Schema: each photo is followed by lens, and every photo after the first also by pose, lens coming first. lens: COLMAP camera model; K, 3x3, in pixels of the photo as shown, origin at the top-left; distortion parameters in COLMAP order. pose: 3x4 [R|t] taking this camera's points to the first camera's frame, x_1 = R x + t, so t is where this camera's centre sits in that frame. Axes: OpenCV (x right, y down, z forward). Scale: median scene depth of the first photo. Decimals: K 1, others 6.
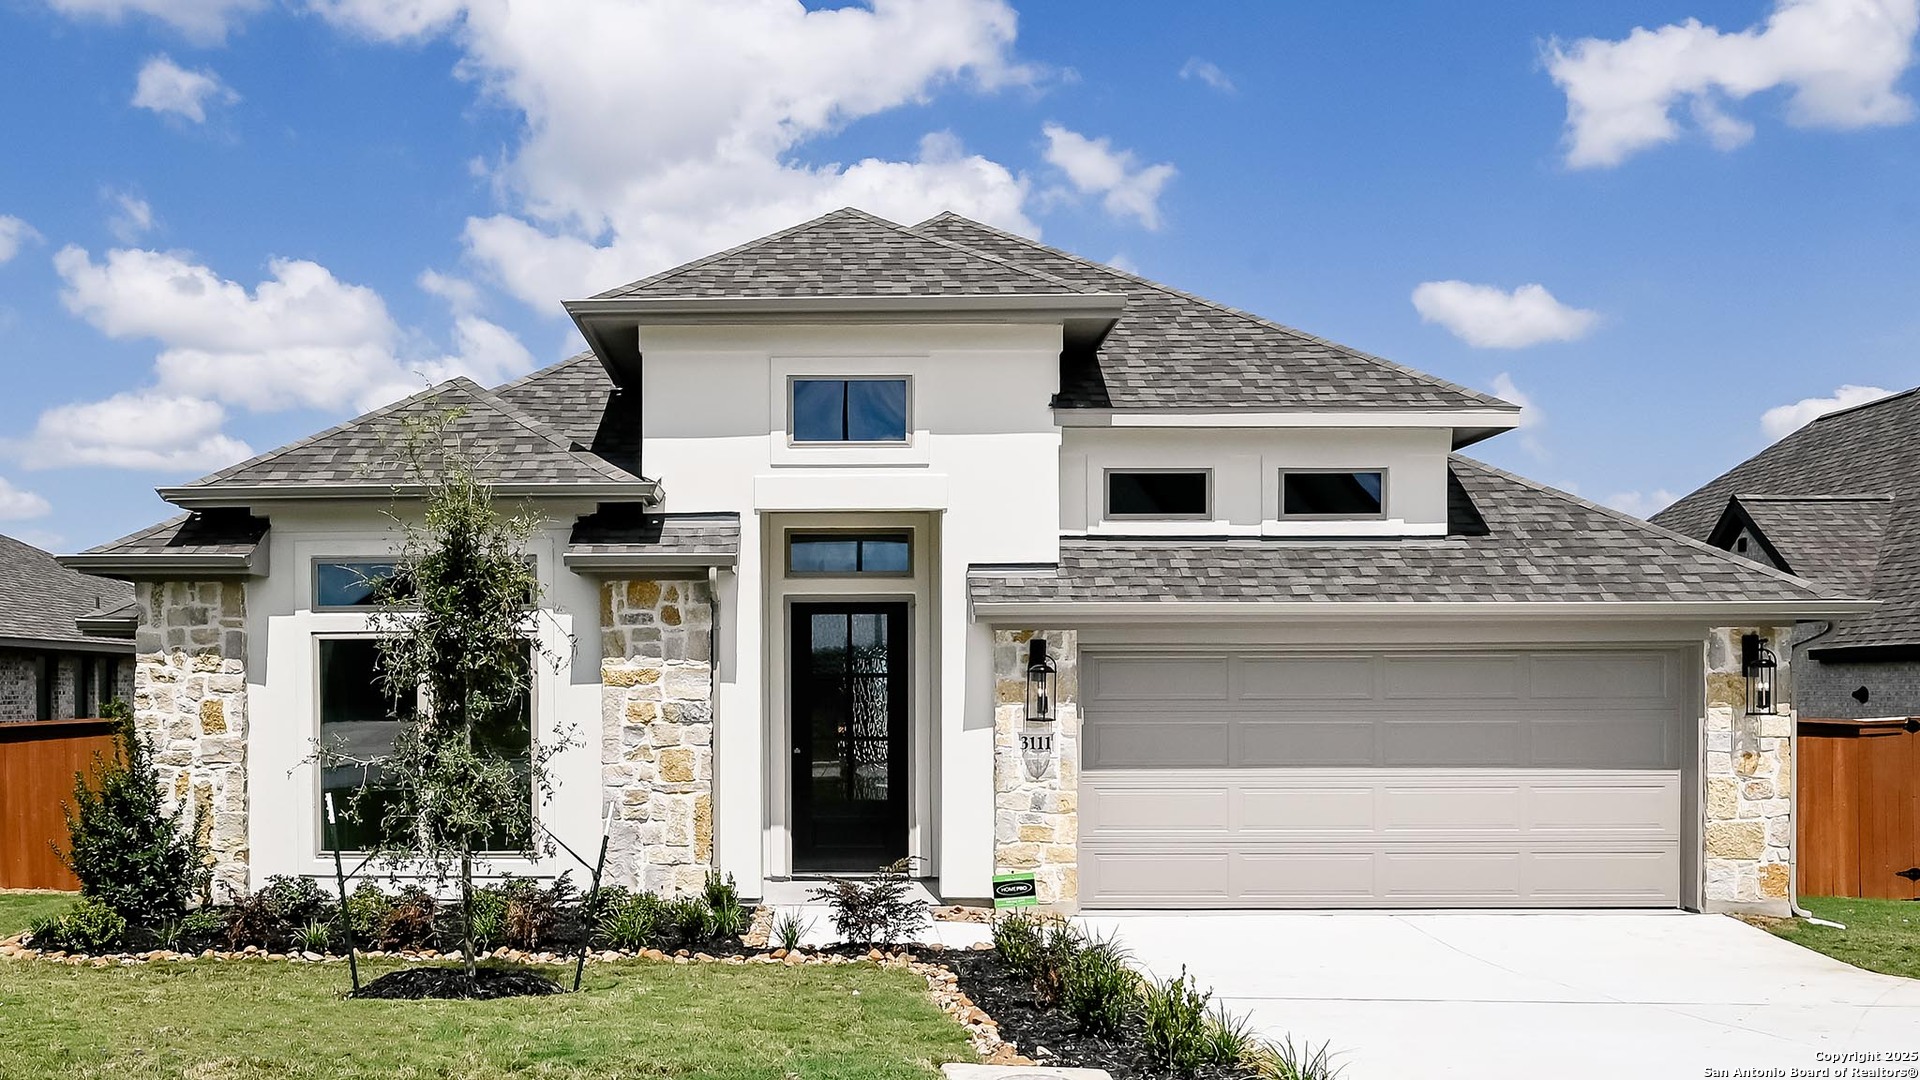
lens RADIAL K [[891.6, 0, 1008.3], [0, 891.6, 566.5], [0, 0, 1]] dist [0.001421, 0.000182]
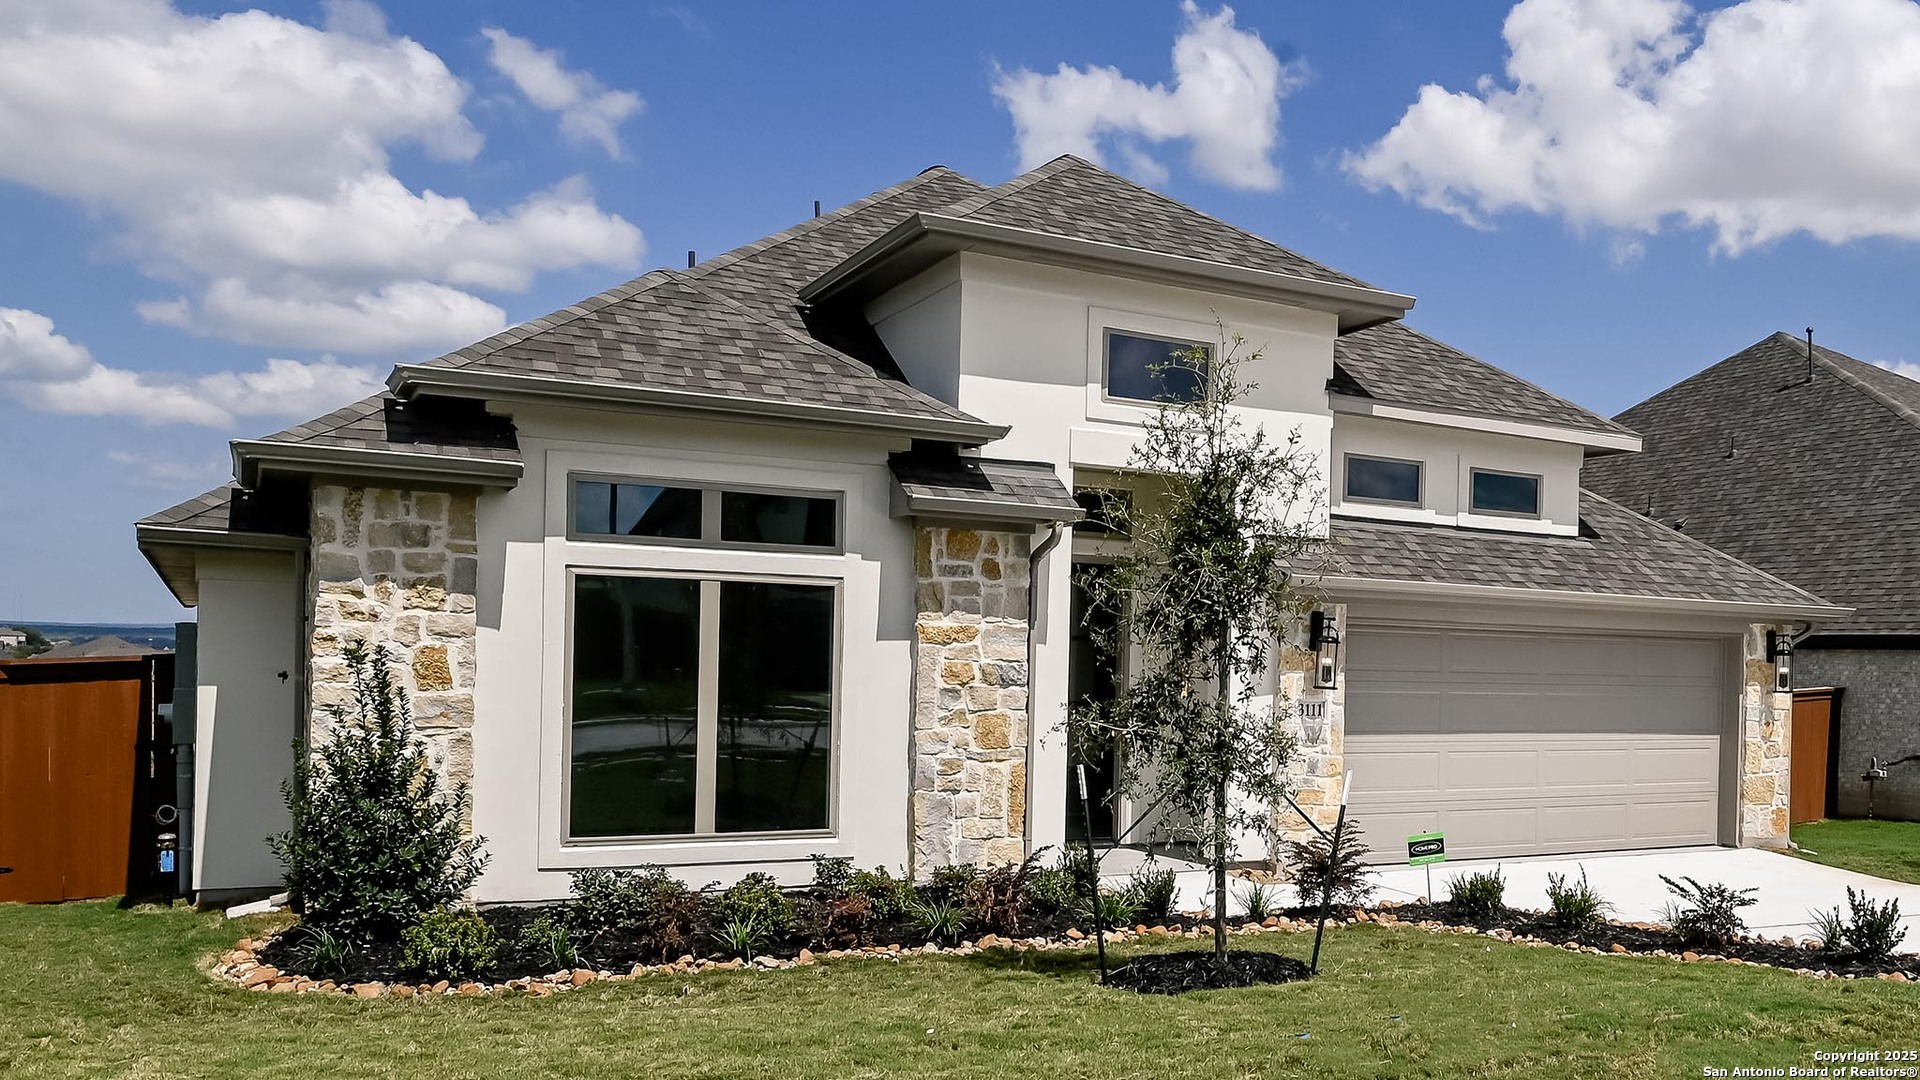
lens RADIAL K [[891.6, 0, 974.7], [0, 891.6, 532.4], [0, 0, 1]] dist [0.001421, 0.000182]
pose [[0.950187, 0.067926, 0.304190, -0.677117], [-0.067667, 0.997643, -0.011403, 0.028687], [-0.304247, -0.009748, 0.952543, 0.124906]]
